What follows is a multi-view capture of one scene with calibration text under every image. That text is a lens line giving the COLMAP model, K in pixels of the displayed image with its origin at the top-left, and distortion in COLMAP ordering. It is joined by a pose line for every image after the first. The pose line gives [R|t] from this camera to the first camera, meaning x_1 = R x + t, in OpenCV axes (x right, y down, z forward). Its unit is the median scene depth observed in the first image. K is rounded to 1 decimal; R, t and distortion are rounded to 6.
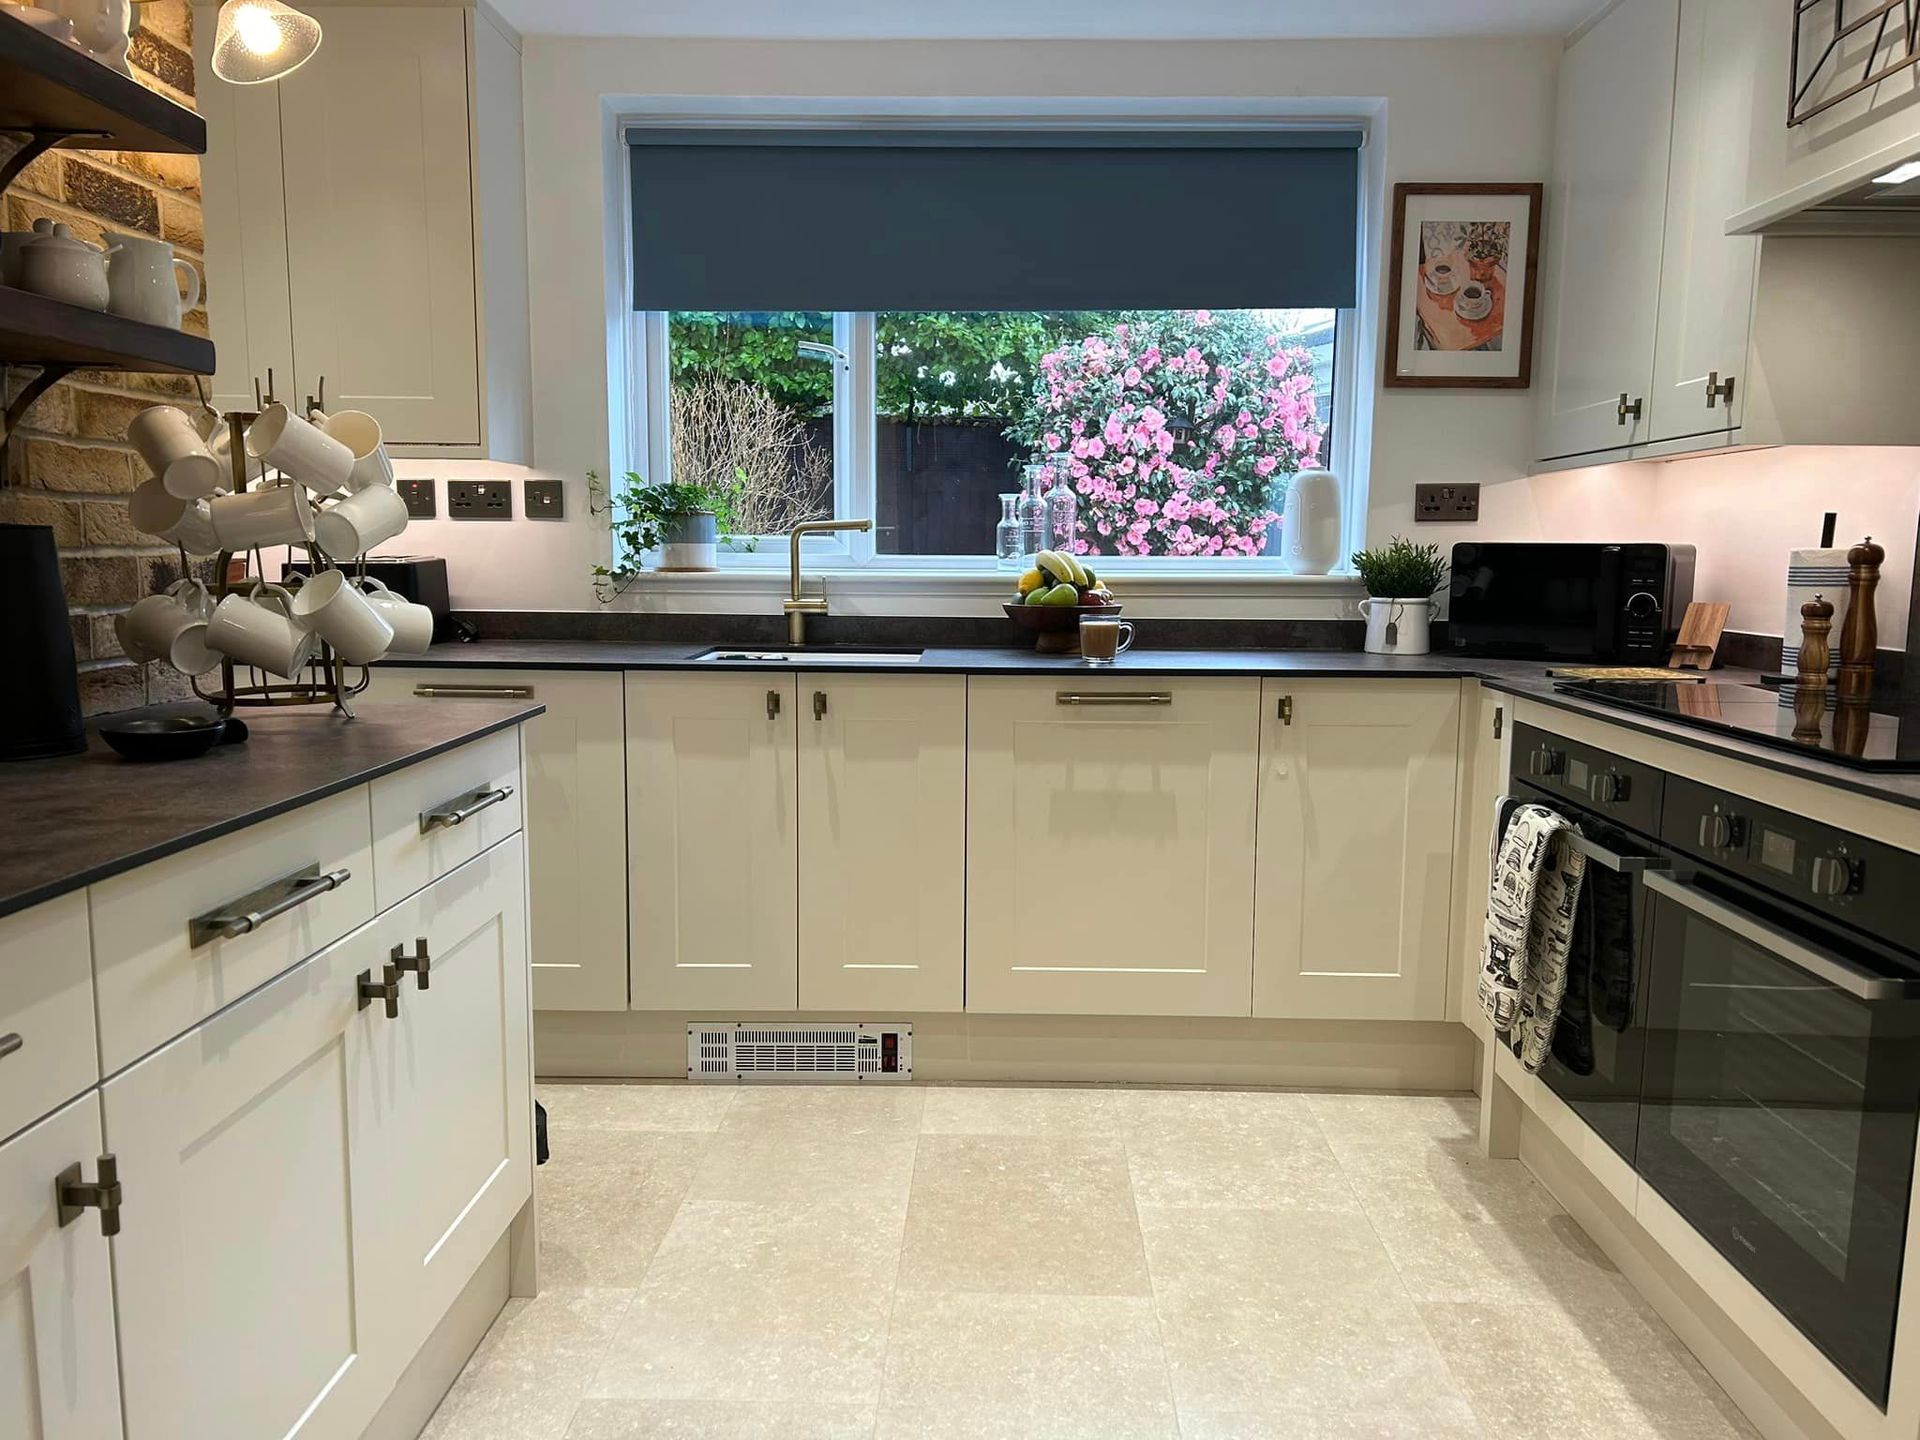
lens RADIAL K [[1433.0, 0, 963.8], [0, 1433.0, 728.3], [0, 0, 1]] dist [0.012046, -0.008348]
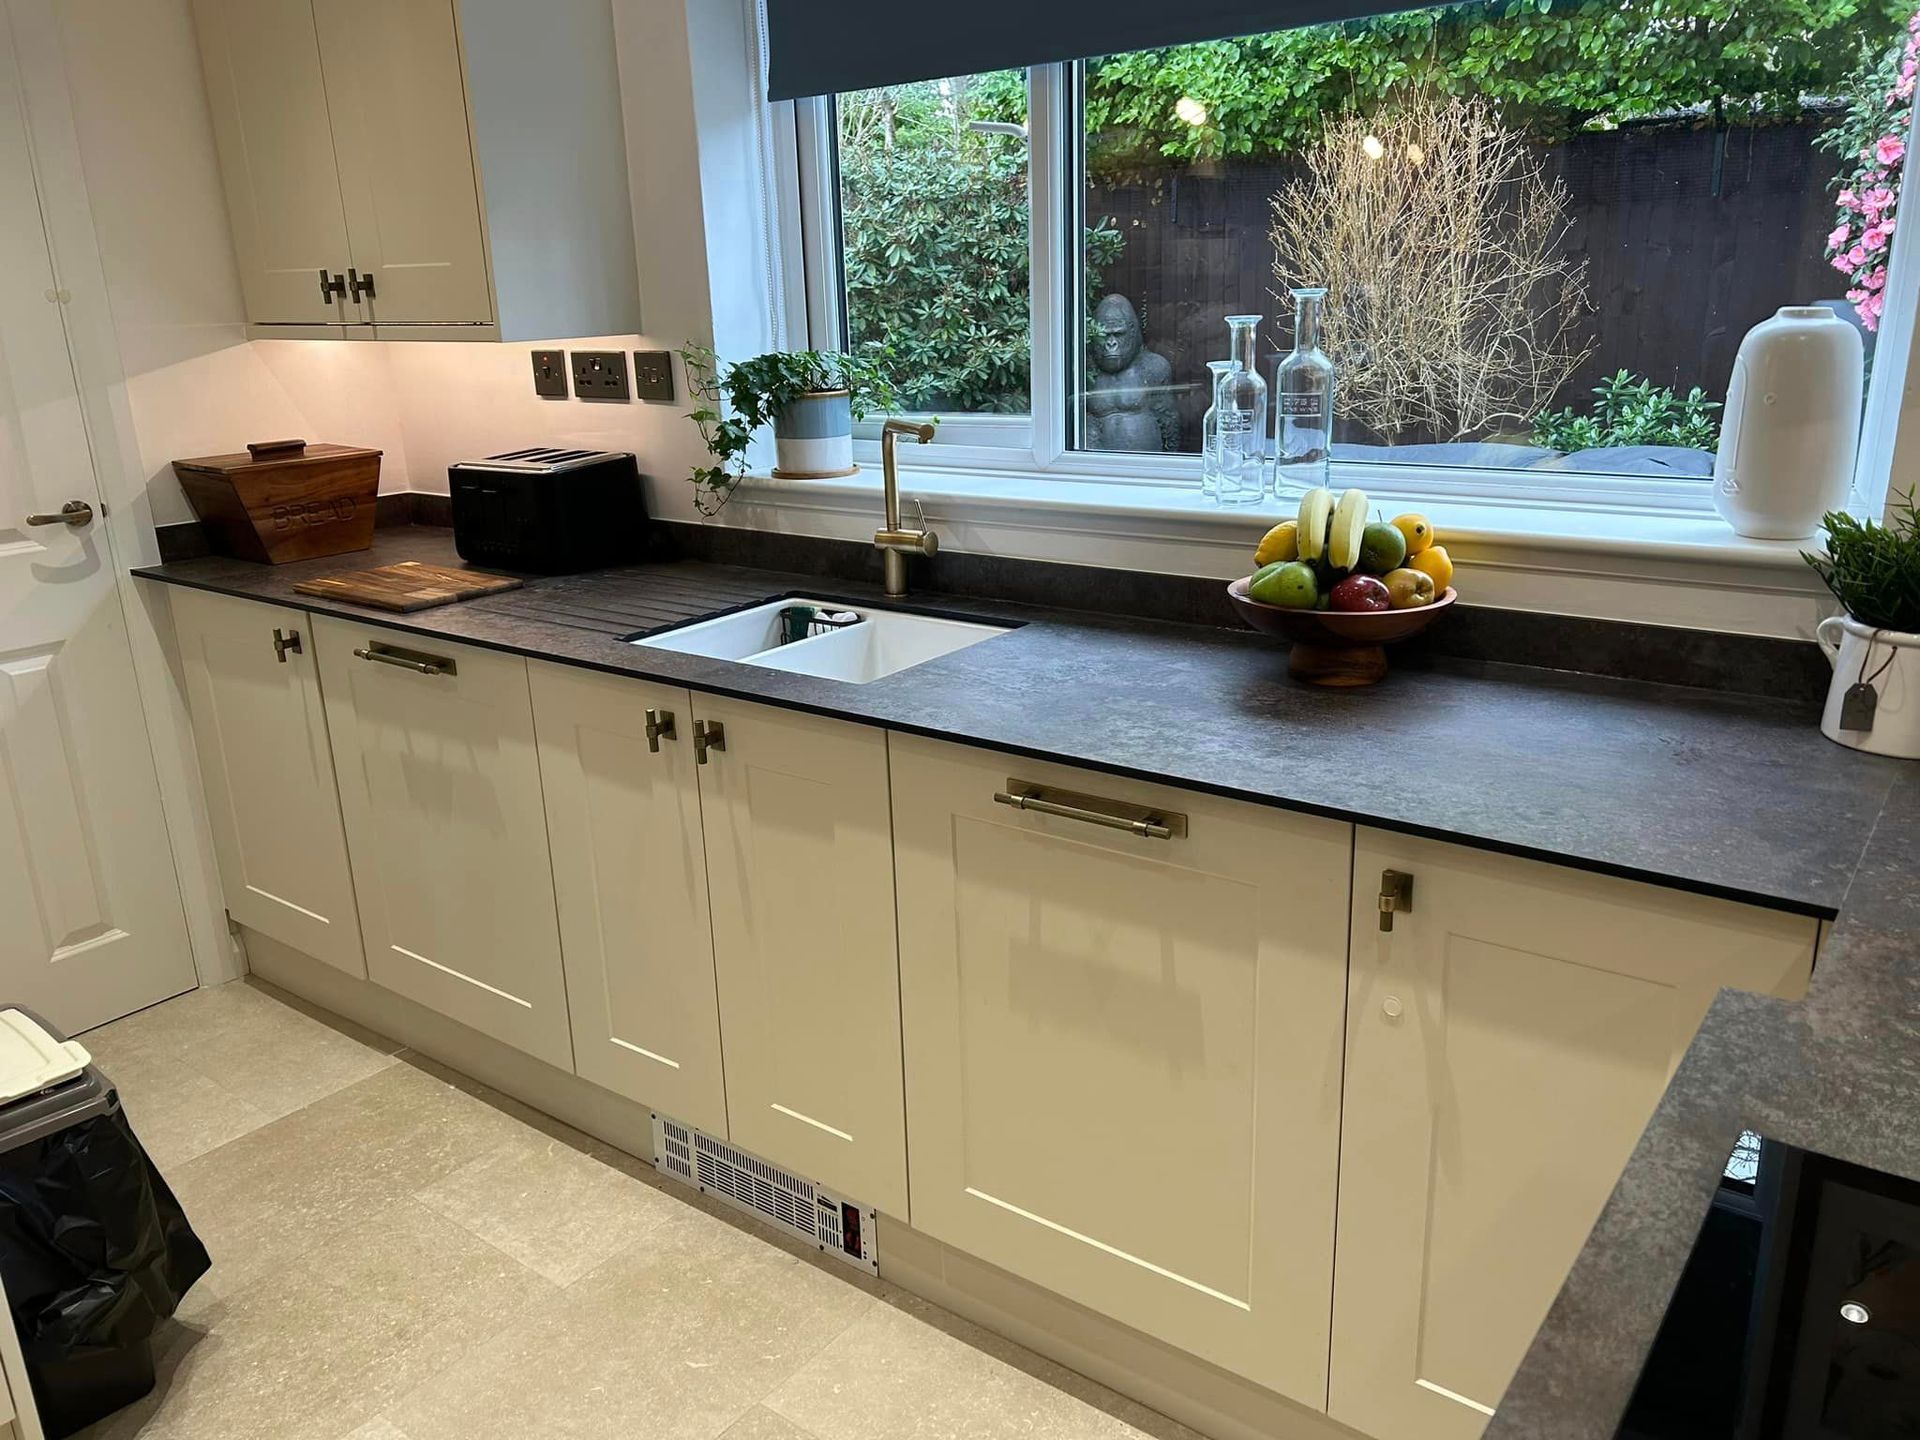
lens RADIAL K [[1433.0, 0, 956.0], [0, 1433.0, 715.4], [0, 0, 1]] dist [0.012046, -0.008348]
pose [[0.803124, 0.137090, -0.579827, 0.317324], [-0.032249, 0.981745, 0.187449, -0.131834], [0.594939, -0.131846, 0.792883, 0.461881]]
